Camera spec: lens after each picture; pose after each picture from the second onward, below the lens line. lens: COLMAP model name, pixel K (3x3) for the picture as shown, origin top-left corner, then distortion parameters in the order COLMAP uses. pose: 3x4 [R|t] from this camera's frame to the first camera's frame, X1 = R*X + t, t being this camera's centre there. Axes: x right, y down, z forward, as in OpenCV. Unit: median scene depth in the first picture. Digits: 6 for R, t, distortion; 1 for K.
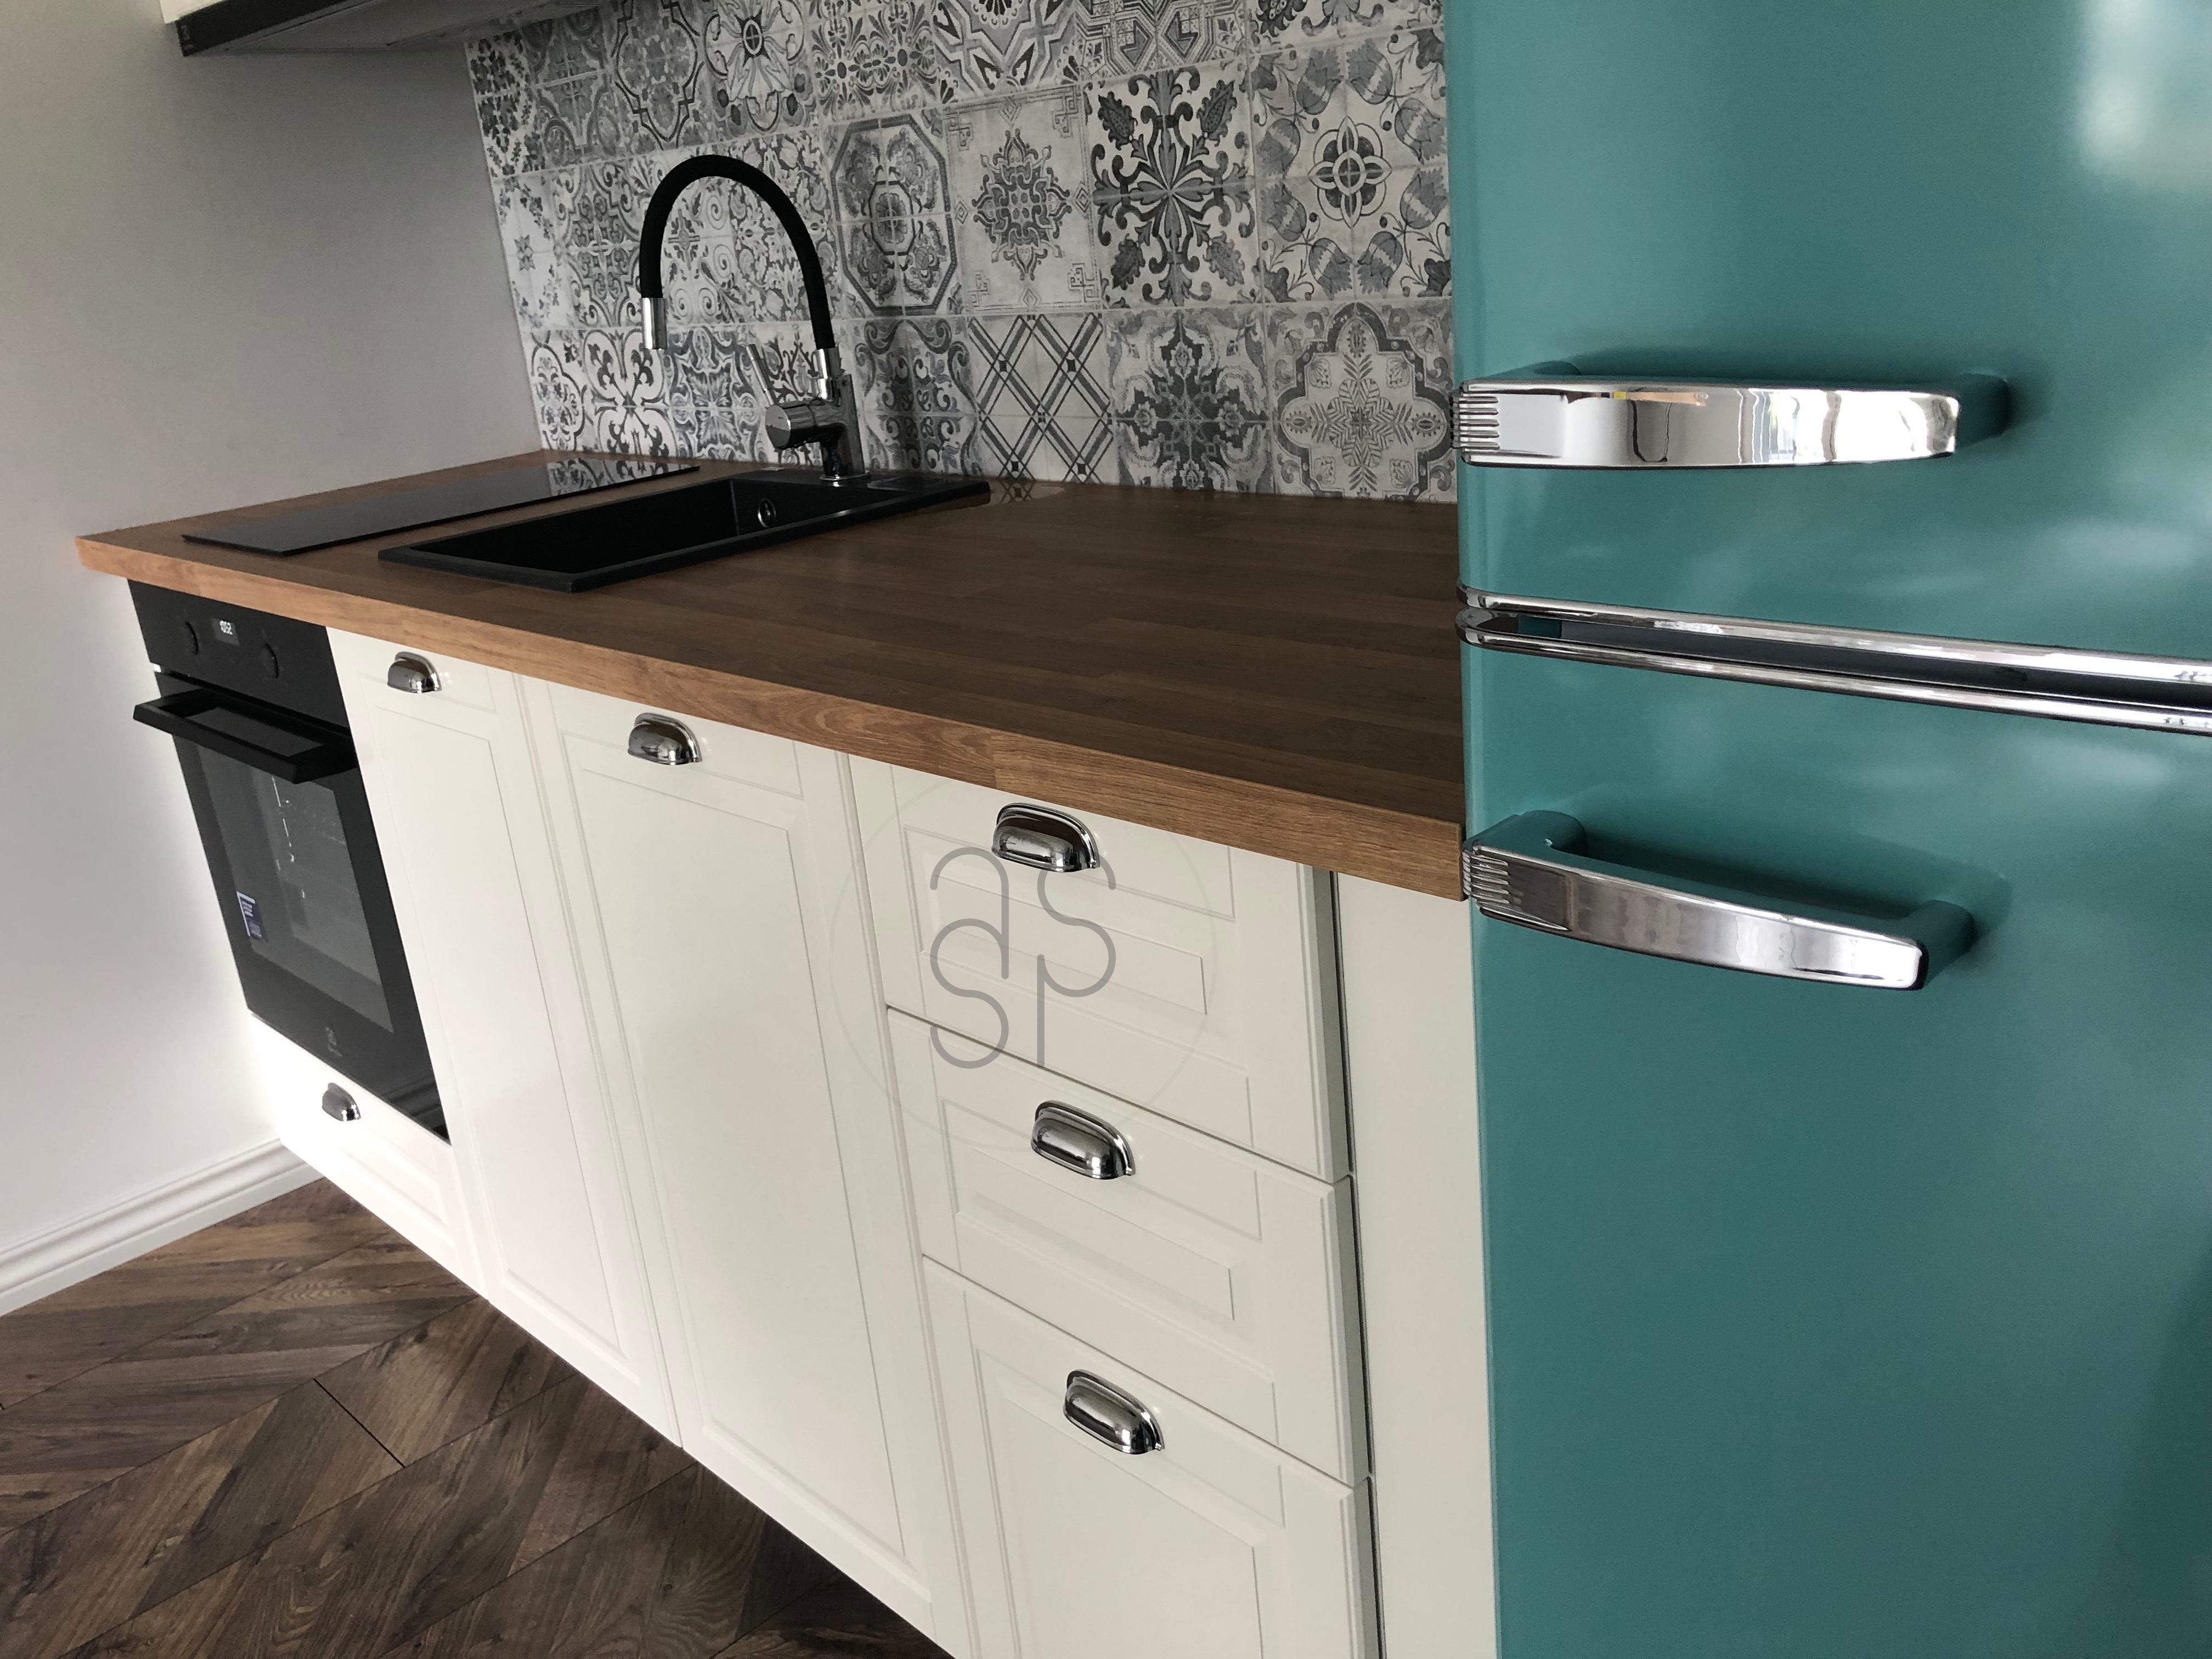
lens RADIAL K [[1824.5, 0, 1108.5], [0, 1824.5, 812.6], [0, 0, 1]] dist [0.018538, -0.009888]
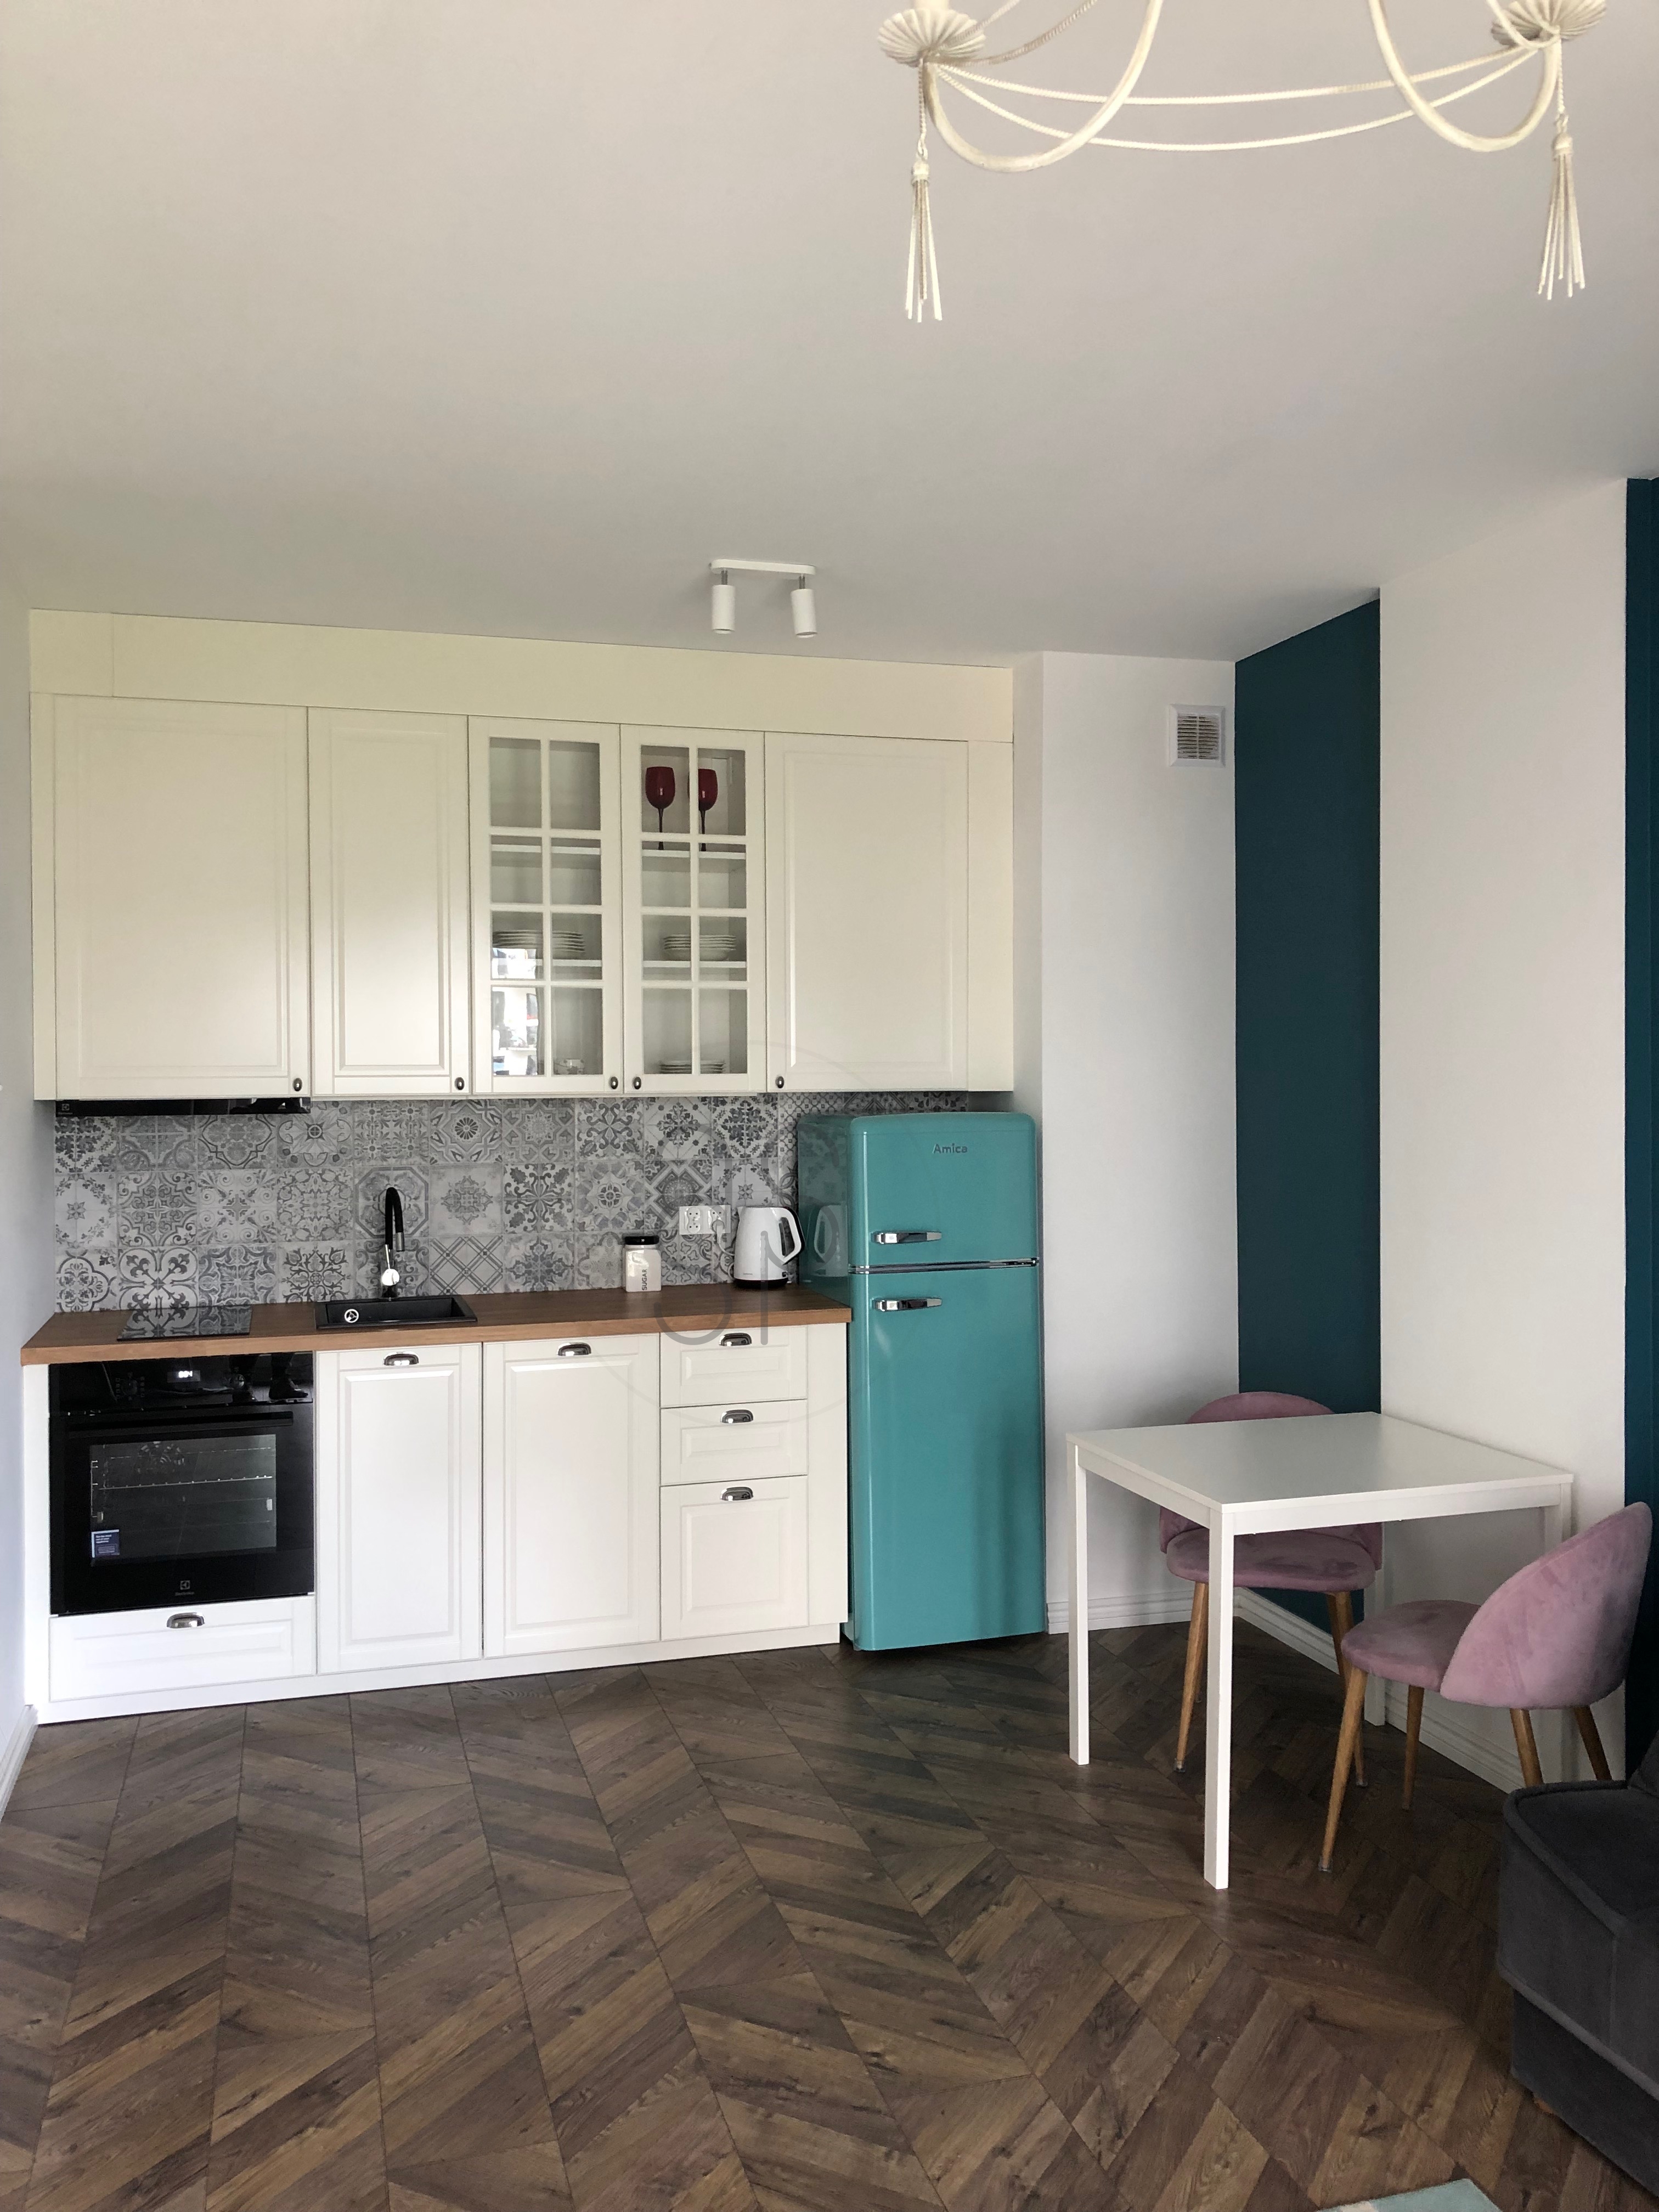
lens RADIAL K [[1824.5, 0, 829.3], [0, 1824.5, 1109.8], [0, 0, 1]] dist [0.018538, -0.009888]
pose [[0.425981, 0.087733, 0.900468, -2.321476], [0.263428, 0.940136, -0.216217, 0.297405], [-0.865532, 0.329313, 0.377369, -0.609111]]
